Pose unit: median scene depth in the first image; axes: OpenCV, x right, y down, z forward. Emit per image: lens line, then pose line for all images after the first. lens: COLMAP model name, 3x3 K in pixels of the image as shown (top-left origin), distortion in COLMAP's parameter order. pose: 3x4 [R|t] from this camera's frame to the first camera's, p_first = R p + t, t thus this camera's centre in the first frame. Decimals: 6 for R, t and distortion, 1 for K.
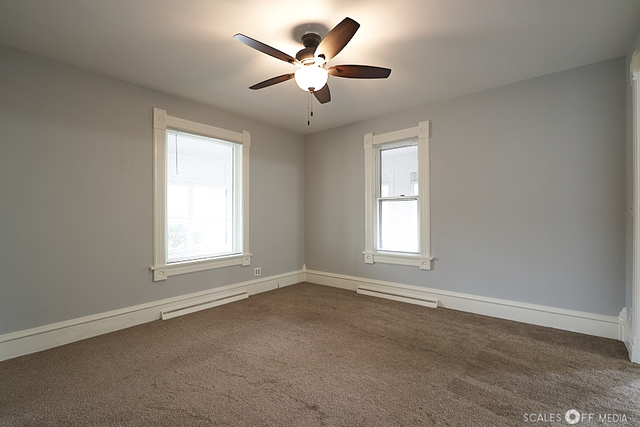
lens RADIAL K [[281.8, 0, 320.0], [0, 281.8, 213.5], [0, 0, 1]] dist [-0.000787, -0.000024]
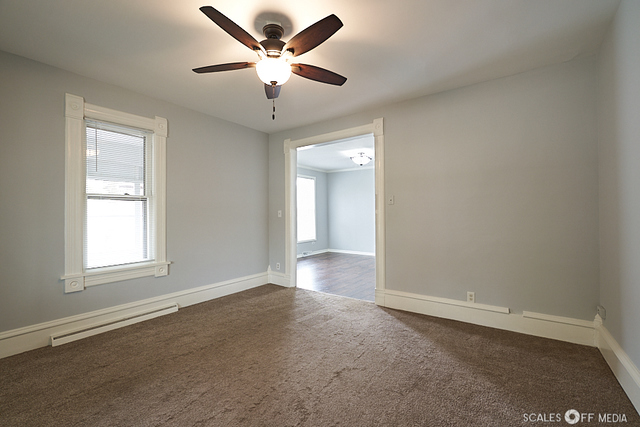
lens RADIAL K [[278.1, 0, 318.1], [0, 278.1, 211.8], [0, 0, 1]] dist [-0.000930, -0.000009]
pose [[-0.035945, 0.013359, 0.999264, -0.660043], [0.004832, 0.999901, -0.013193, 0.001425], [-0.999342, 0.004354, -0.036006, 0.601131]]
